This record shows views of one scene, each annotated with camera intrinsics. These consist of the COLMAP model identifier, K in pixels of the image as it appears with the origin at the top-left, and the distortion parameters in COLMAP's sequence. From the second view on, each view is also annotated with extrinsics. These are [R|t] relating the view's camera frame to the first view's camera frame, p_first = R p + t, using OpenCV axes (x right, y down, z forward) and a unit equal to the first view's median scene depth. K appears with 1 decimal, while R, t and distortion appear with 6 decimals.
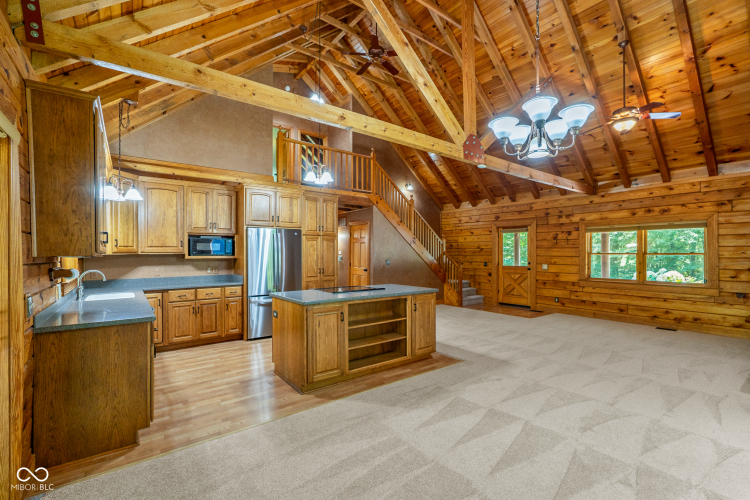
lens RADIAL K [[304.2, 0, 311.1], [0, 304.2, 241.2], [0, 0, 1]] dist [0.000228, 0.000001]
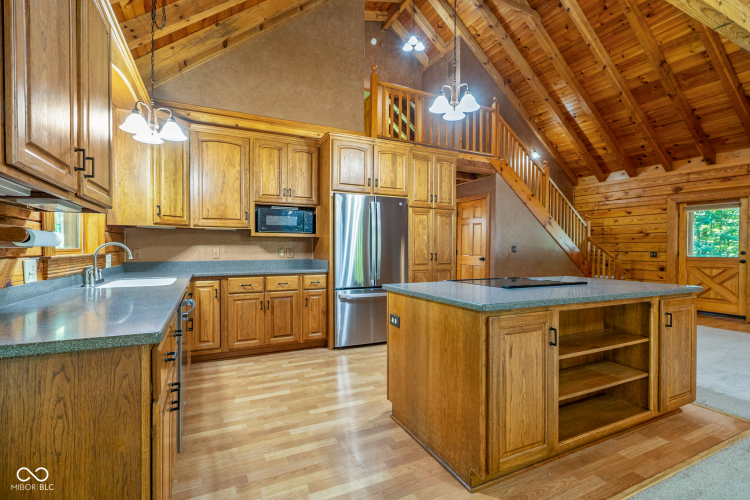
lens RADIAL K [[310.5, 0, 351.4], [0, 310.5, 247.3], [0, 0, 1]] dist [0.000594, 0.000085]
pose [[0.995242, 0.018031, -0.095755, -0.095062], [-0.013977, 0.998984, 0.042848, 0.048545], [0.096431, -0.041306, 0.994482, 0.263178]]
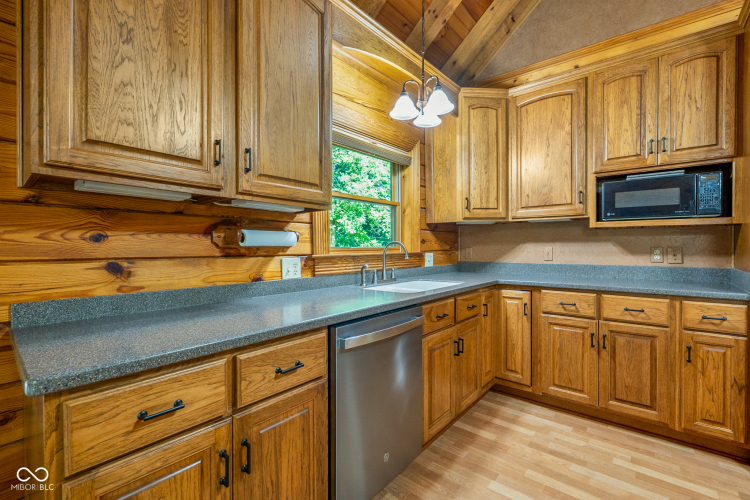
lens RADIAL K [[341.2, 0, 392.6], [0, 341.2, 247.3], [0, 0, 1]] dist [-0.000135, -0.000101]
pose [[0.416414, 0.018761, -0.908981, -0.052631], [0.035186, 0.998706, 0.036732, 0.057100], [0.908494, -0.047279, 0.415215, 0.487806]]
